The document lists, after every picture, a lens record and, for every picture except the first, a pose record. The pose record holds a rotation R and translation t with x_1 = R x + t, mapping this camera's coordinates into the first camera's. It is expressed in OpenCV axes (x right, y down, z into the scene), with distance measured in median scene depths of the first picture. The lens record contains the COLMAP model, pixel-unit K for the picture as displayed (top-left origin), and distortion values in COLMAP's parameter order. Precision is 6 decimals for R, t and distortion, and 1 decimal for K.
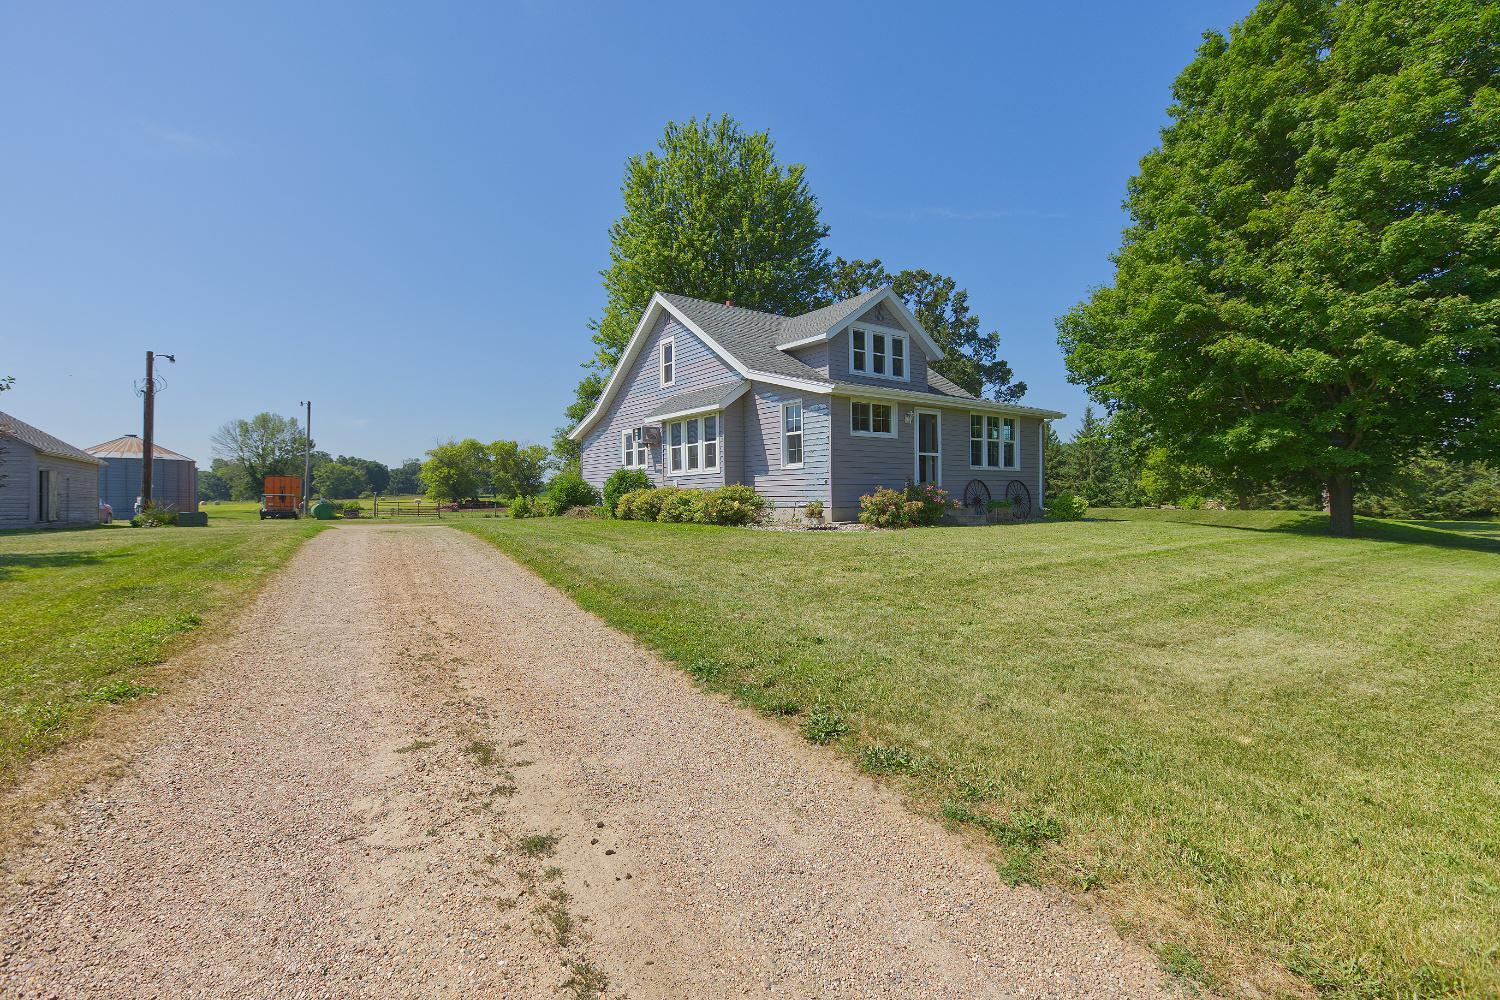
lens RADIAL K [[694.7, 0, 747.5], [0, 694.7, 496.4], [0, 0, 1]] dist [-0.000179, 0.000024]
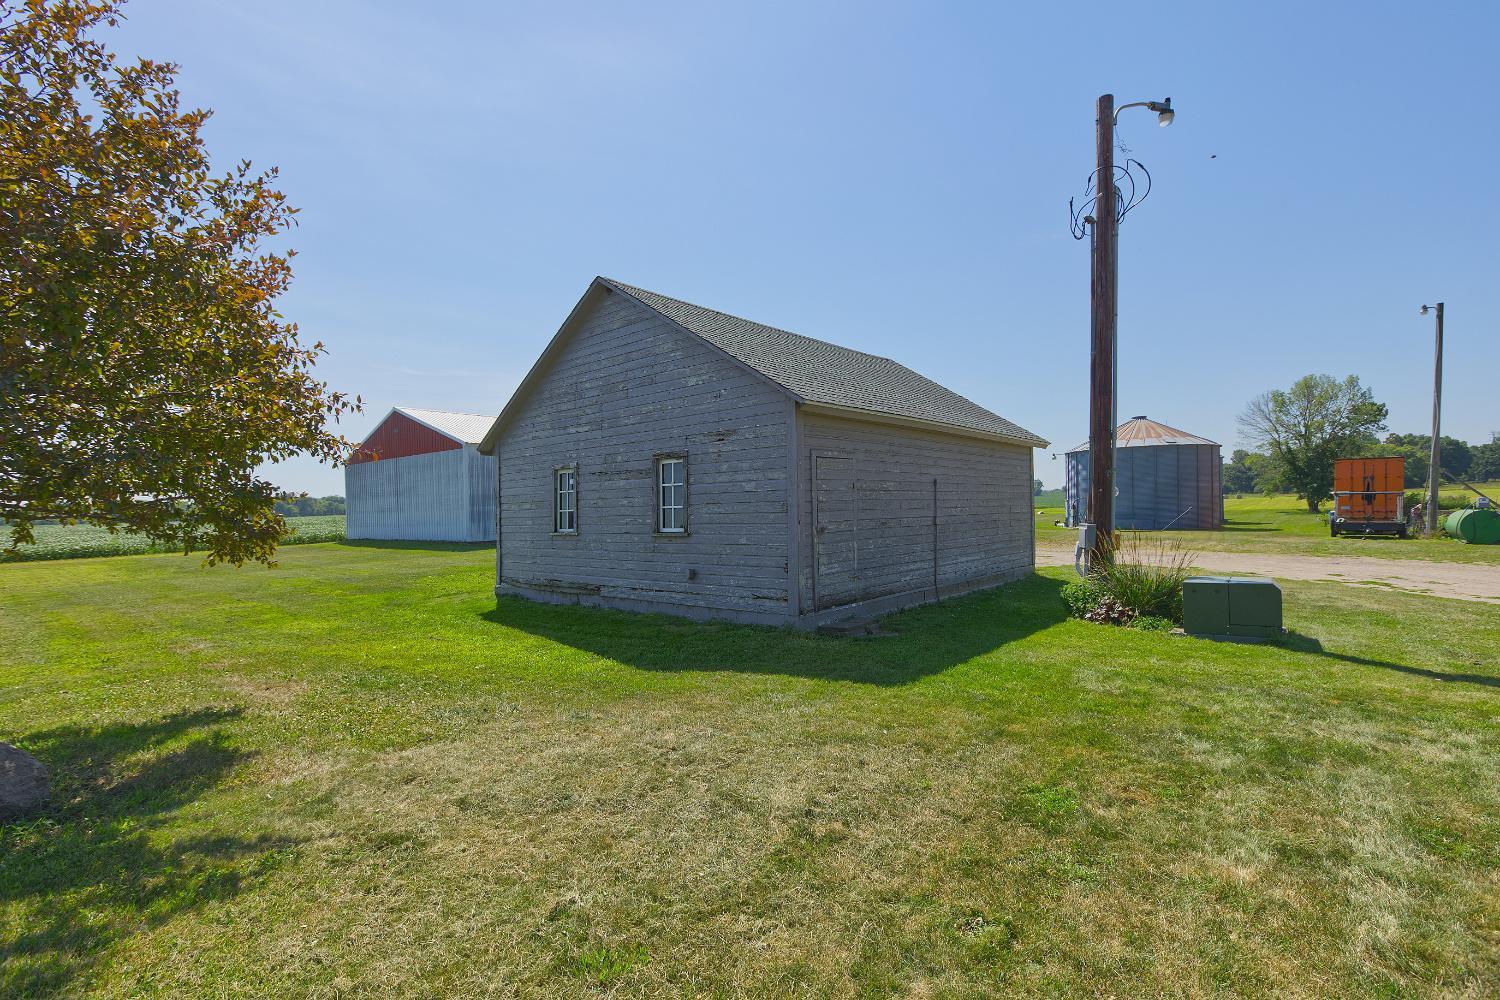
lens RADIAL K [[687.2, 0, 750.6], [0, 687.2, 513.1], [0, 0, 1]] dist [0.002138, 0.000418]
pose [[0.299427, 0.011492, -0.954050, -0.177767], [0.023973, 0.999521, 0.019564, -0.004759], [0.953818, -0.028730, 0.299009, 0.219863]]
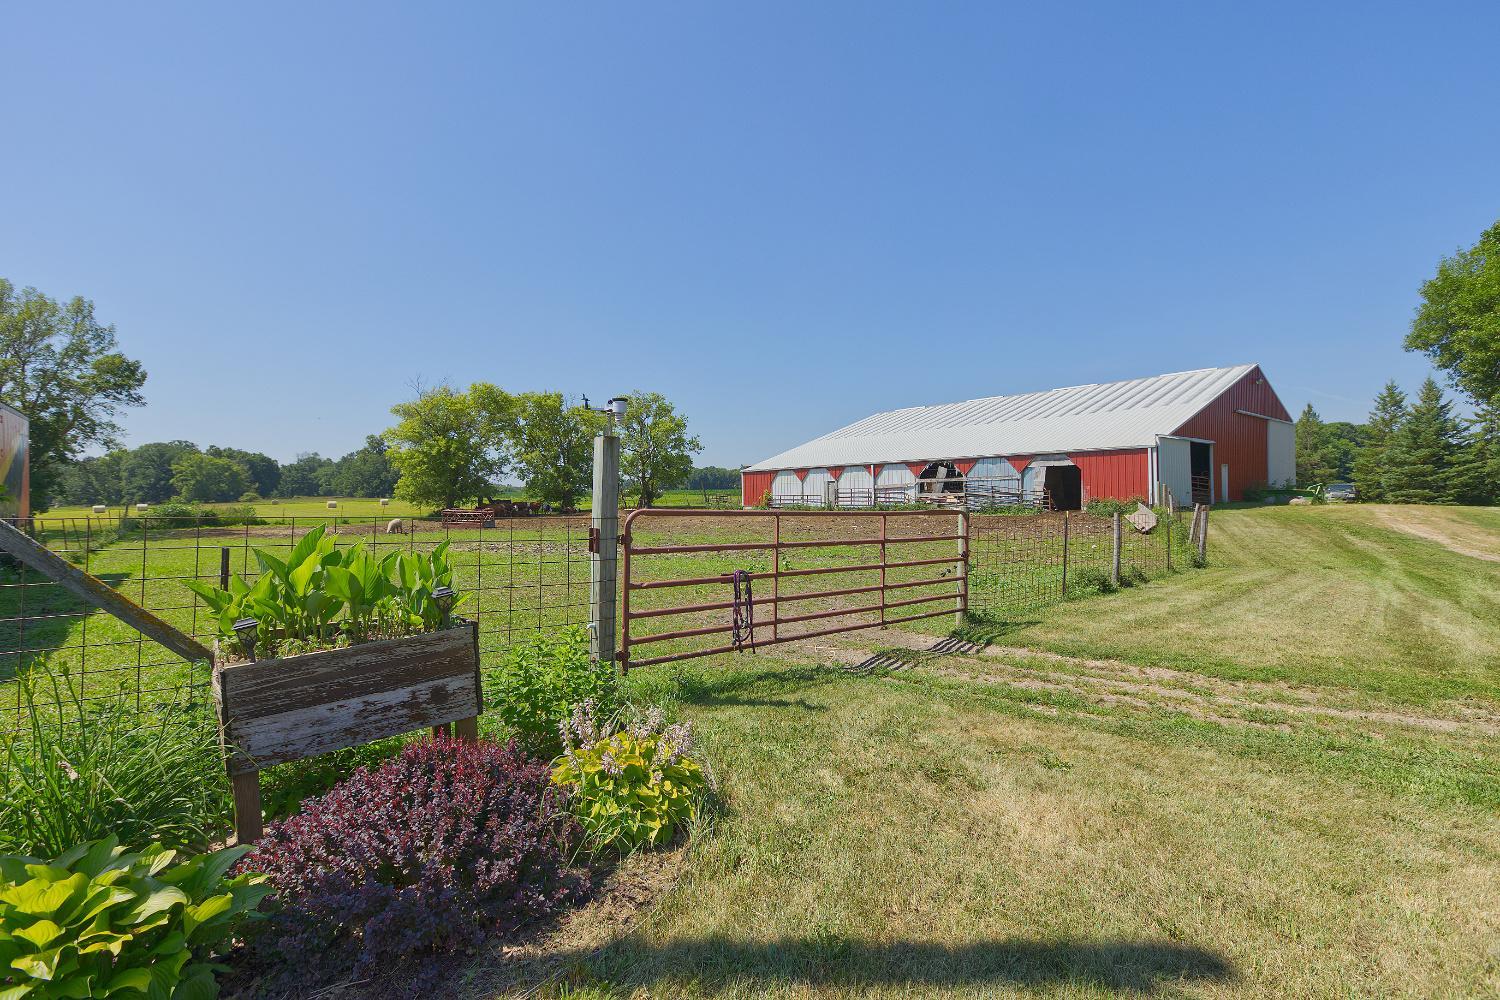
lens RADIAL K [[694.7, 0, 747.5], [0, 694.7, 496.4], [0, 0, 1]] dist [-0.000179, 0.000024]
pose [[0.992015, 0.002190, 0.126099, -0.319692], [-0.001287, 0.999973, -0.007242, 0.004015], [-0.126111, 0.007022, 0.991991, 0.550772]]
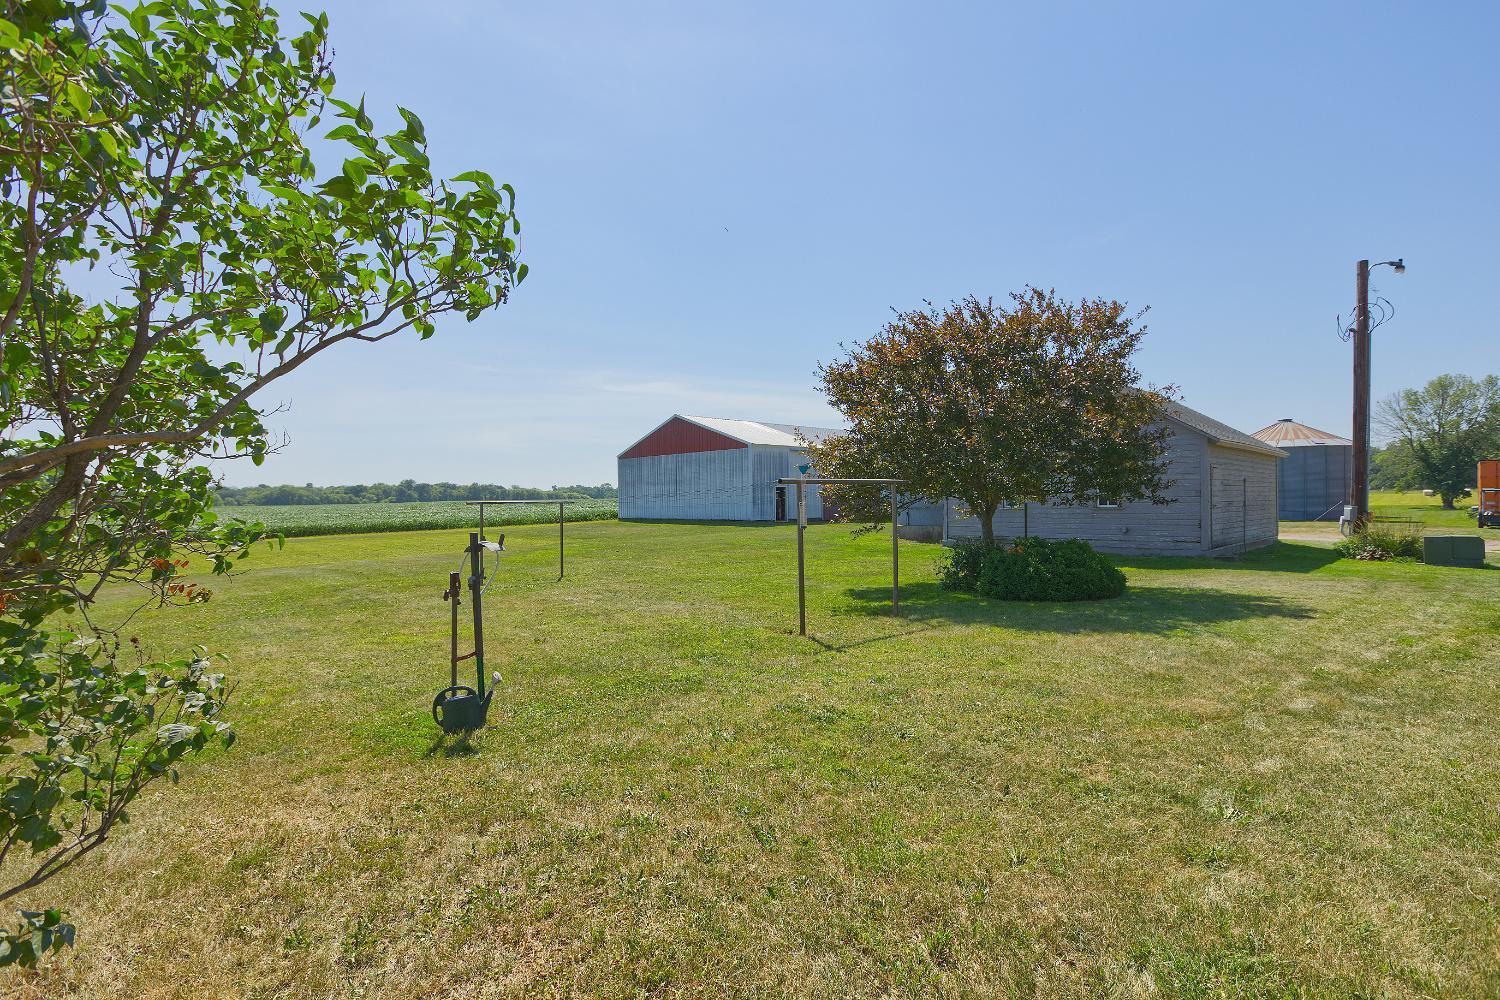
lens RADIAL K [[694.7, 0, 747.5], [0, 694.7, 496.4], [0, 0, 1]] dist [-0.000179, 0.000024]
pose [[0.208396, 0.005264, -0.978030, -0.118208], [0.012779, 0.999886, 0.008104, -0.005961], [0.977961, -0.014187, 0.208305, 0.109735]]
